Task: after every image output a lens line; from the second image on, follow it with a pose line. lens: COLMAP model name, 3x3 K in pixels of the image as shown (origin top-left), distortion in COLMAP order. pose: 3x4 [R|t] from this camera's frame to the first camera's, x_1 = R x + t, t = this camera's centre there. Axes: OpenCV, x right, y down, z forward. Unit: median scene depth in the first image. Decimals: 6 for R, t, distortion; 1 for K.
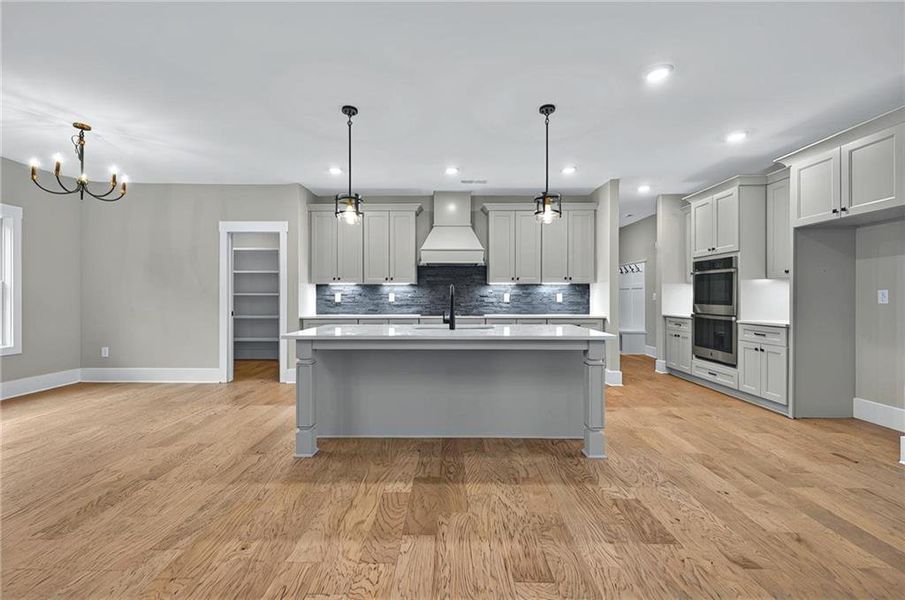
lens RADIAL K [[381.0, 0, 442.8], [0, 381.0, 295.6], [0, 0, 1]] dist [0.004050, -0.002545]
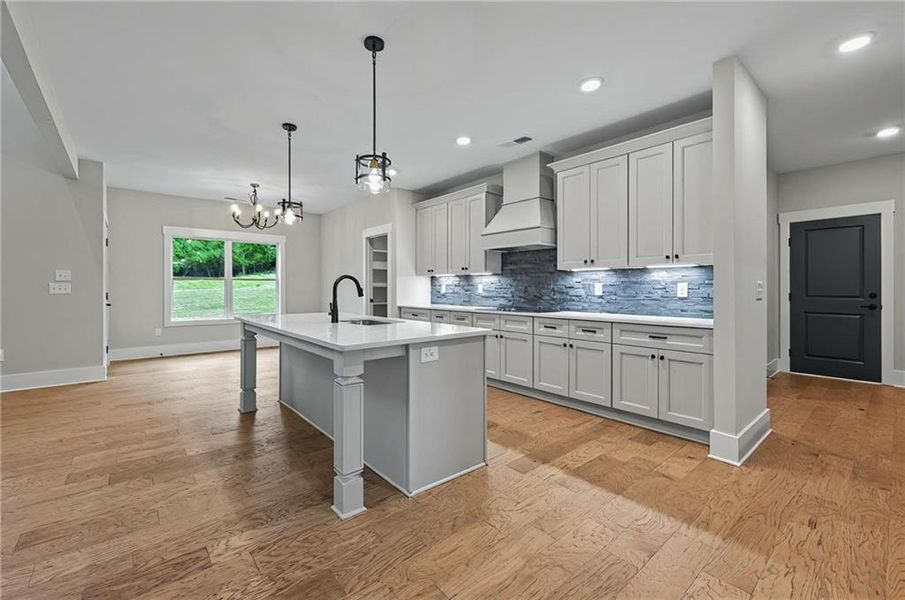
lens RADIAL K [[381.0, 0, 437.9], [0, 381.0, 283.4], [0, 0, 1]] dist [0.004050, -0.002545]
pose [[0.649287, -0.007872, -0.760503, 0.576221], [0.000336, 0.999949, -0.010064, 0.001782], [0.760543, 0.006279, 0.649257, 0.365627]]
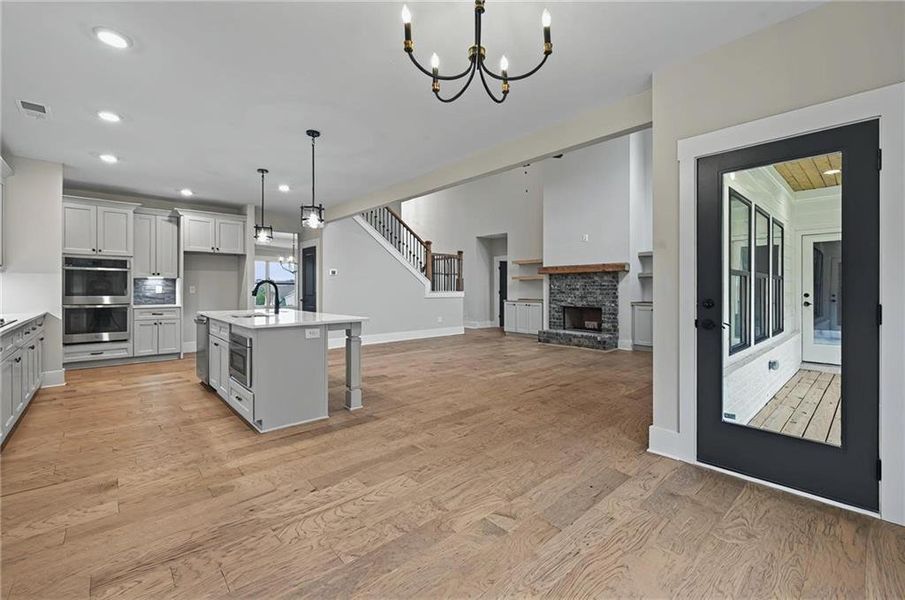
lens RADIAL K [[381.0, 0, 453.1], [0, 381.0, 290.5], [0, 0, 1]] dist [0.004050, -0.002545]
pose [[-0.691903, -0.003743, 0.721980, -0.873323], [-0.003665, 0.999992, 0.001671, 0.000186], [-0.721981, -0.001490, -0.691911, 0.934369]]
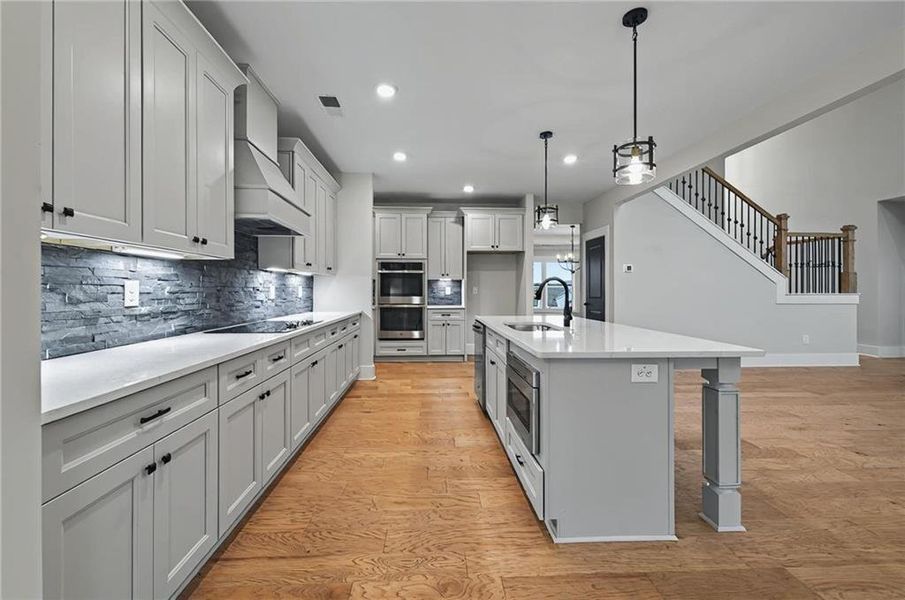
lens RADIAL K [[381.0, 0, 445.5], [0, 381.0, 291.6], [0, 0, 1]] dist [0.004050, -0.002545]
pose [[-0.068916, -0.003097, 0.997618, -0.556819], [-0.003016, 0.999991, 0.002896, 0.001975], [-0.997618, -0.002809, -0.068925, 0.856927]]
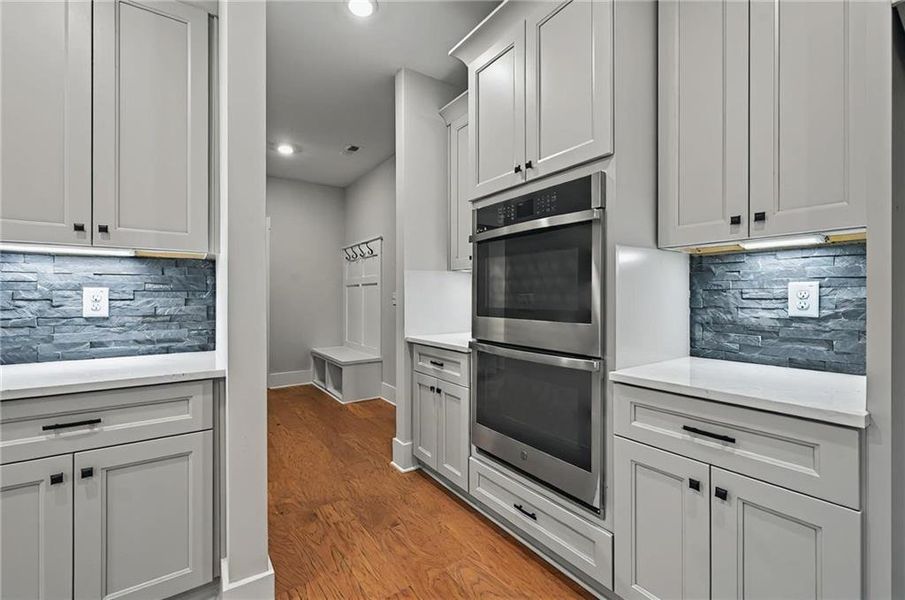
lens RADIAL K [[381.0, 0, 447.8], [0, 381.0, 298.5], [0, 0, 1]] dist [0.004050, -0.002545]
pose [[0.809471, -0.001930, 0.587157, 0.397409], [-0.000858, 0.999990, 0.004469, 0.001929], [-0.587160, -0.004121, 0.809461, 0.684982]]
